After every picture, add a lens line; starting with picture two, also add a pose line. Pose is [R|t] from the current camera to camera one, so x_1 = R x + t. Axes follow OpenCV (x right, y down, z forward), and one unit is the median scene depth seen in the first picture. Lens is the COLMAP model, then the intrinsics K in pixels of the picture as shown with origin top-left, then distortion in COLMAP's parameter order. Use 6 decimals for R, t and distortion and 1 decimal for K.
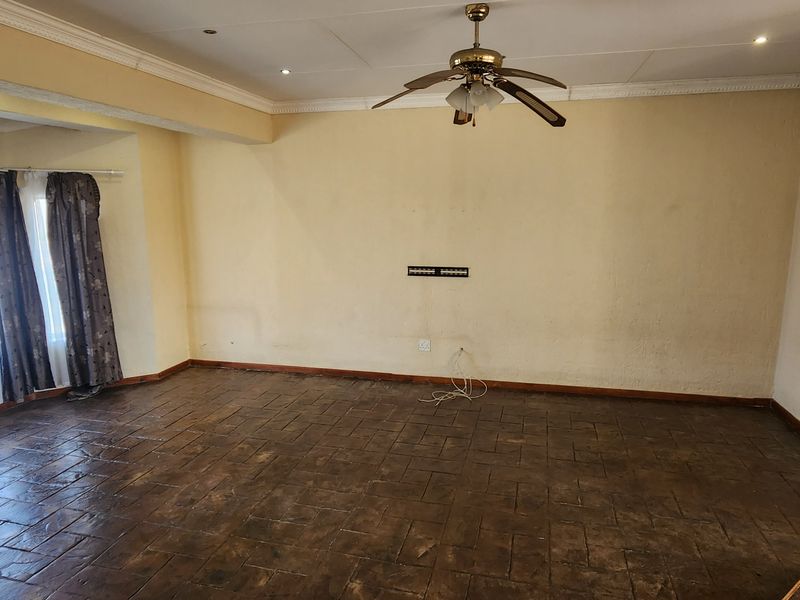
lens RADIAL K [[528.7, 0, 406.6], [0, 528.7, 299.9], [0, 0, 1]] dist [-0.004620, 0.002409]
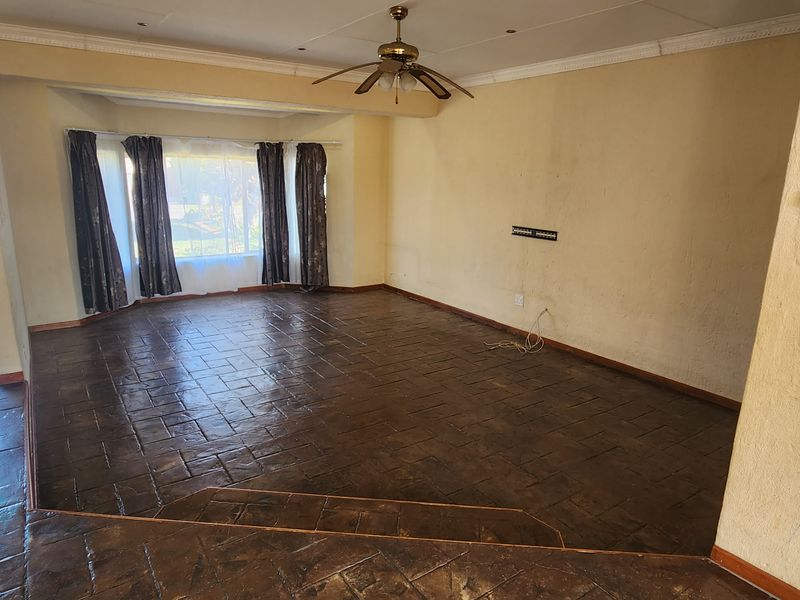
lens RADIAL K [[528.7, 0, 406.6], [0, 528.7, 299.9], [0, 0, 1]] dist [-0.004620, 0.002409]
pose [[0.750689, 0.176475, -0.636650, 0.599553], [-0.138636, 0.984286, 0.109368, -0.001884], [0.645946, 0.006161, 0.763358, 0.022022]]
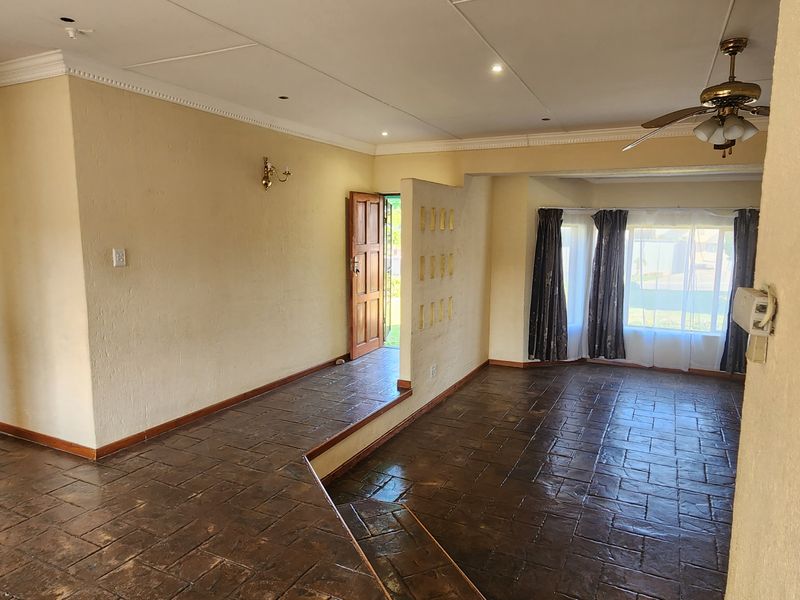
lens RADIAL K [[528.7, 0, 406.6], [0, 528.7, 299.9], [0, 0, 1]] dist [-0.004620, 0.002409]
pose [[-0.214011, 0.128486, -0.968344, 0.722758], [-0.179500, 0.969259, 0.168278, -0.073181], [0.960197, 0.209831, -0.184369, 0.379515]]
